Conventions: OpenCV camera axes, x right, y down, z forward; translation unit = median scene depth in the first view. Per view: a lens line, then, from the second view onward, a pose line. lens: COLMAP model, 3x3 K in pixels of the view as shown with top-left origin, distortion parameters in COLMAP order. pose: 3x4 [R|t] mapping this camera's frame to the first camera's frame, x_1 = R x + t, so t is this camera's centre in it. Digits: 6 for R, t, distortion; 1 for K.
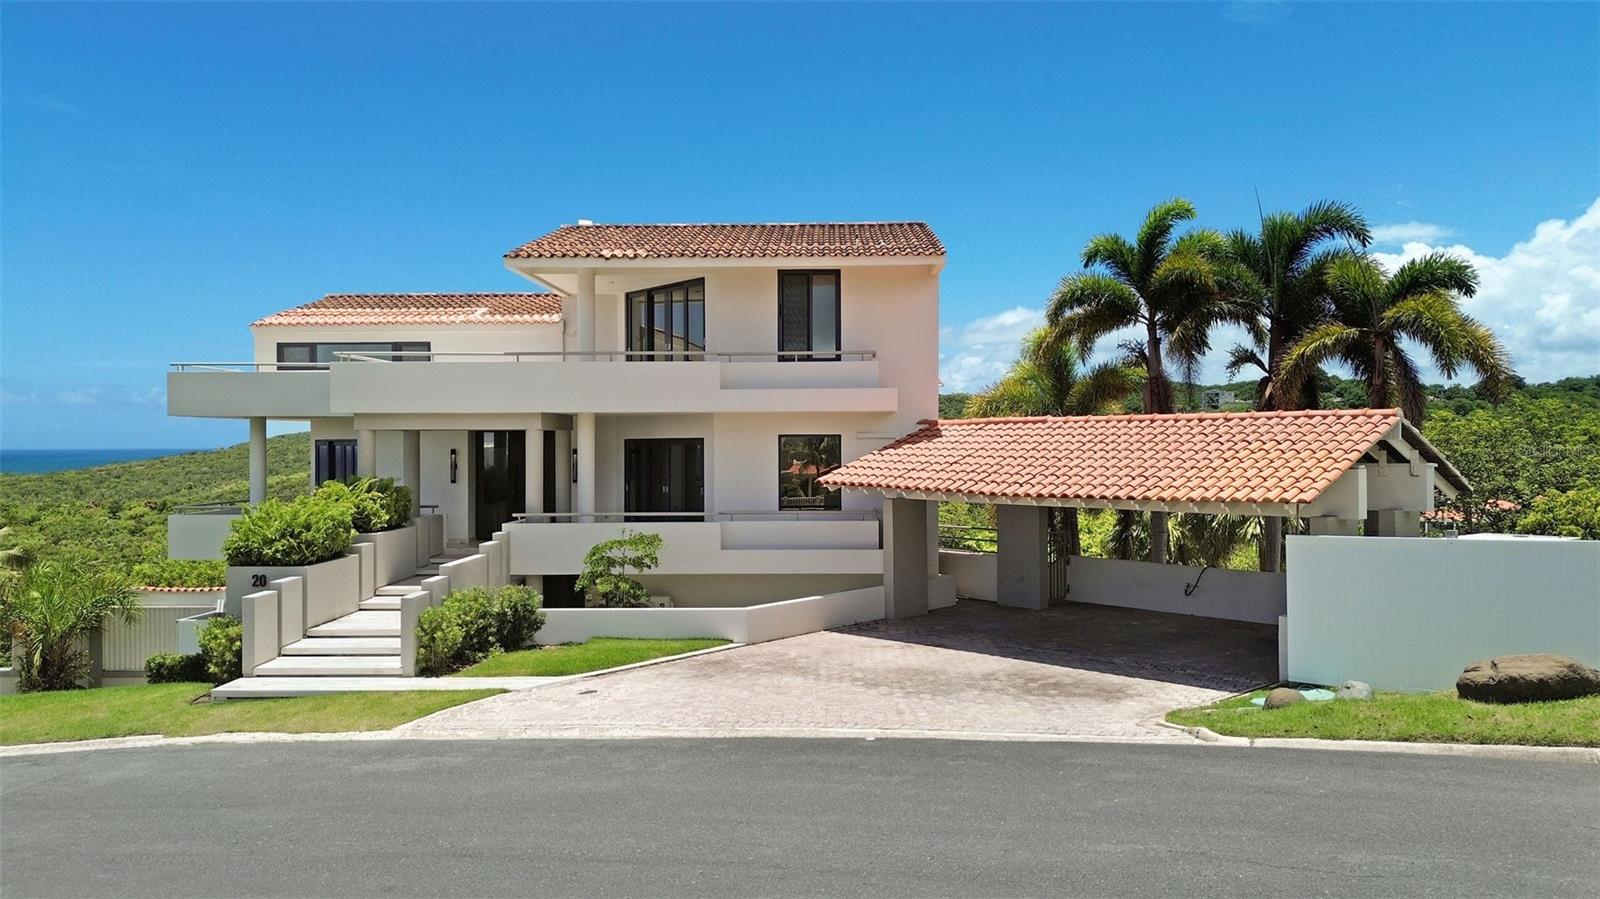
lens RADIAL K [[1131.1, 0, 801.9], [0, 1131.1, 434.5], [0, 0, 1]] dist [0.058857, -0.061142]
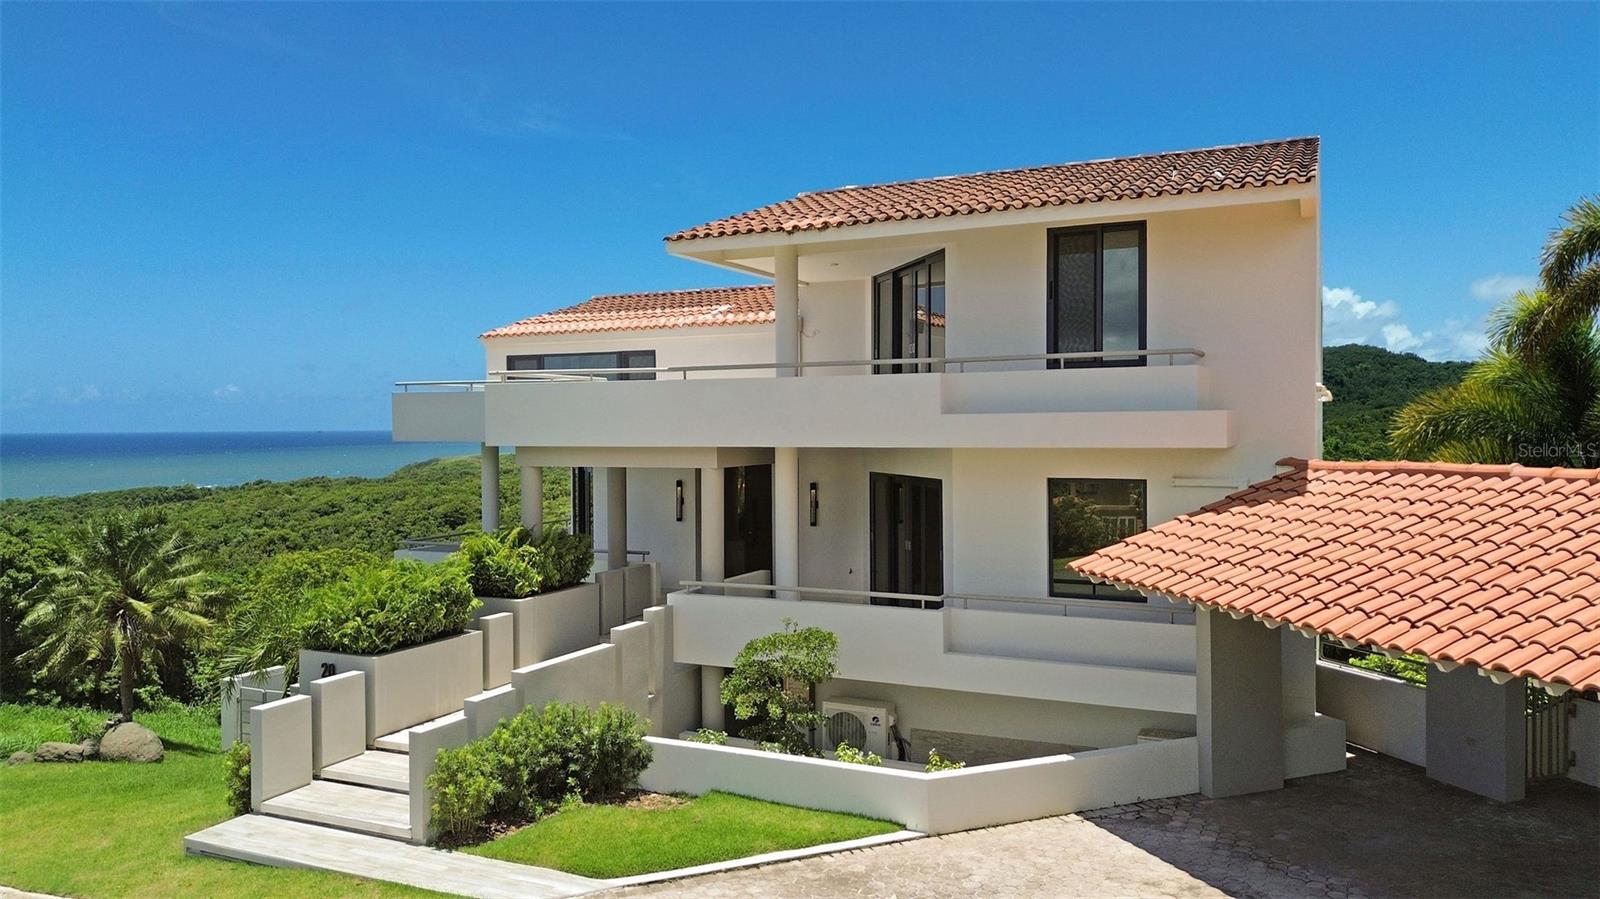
lens RADIAL K [[1131.1, 0, 794.2], [0, 1131.1, 436.5], [0, 0, 1]] dist [0.058857, -0.061142]
pose [[0.912671, 0.001707, -0.408692, 0.117142], [0.007066, 0.999776, 0.019955, -0.039269], [0.408634, -0.021100, 0.912454, 0.334493]]
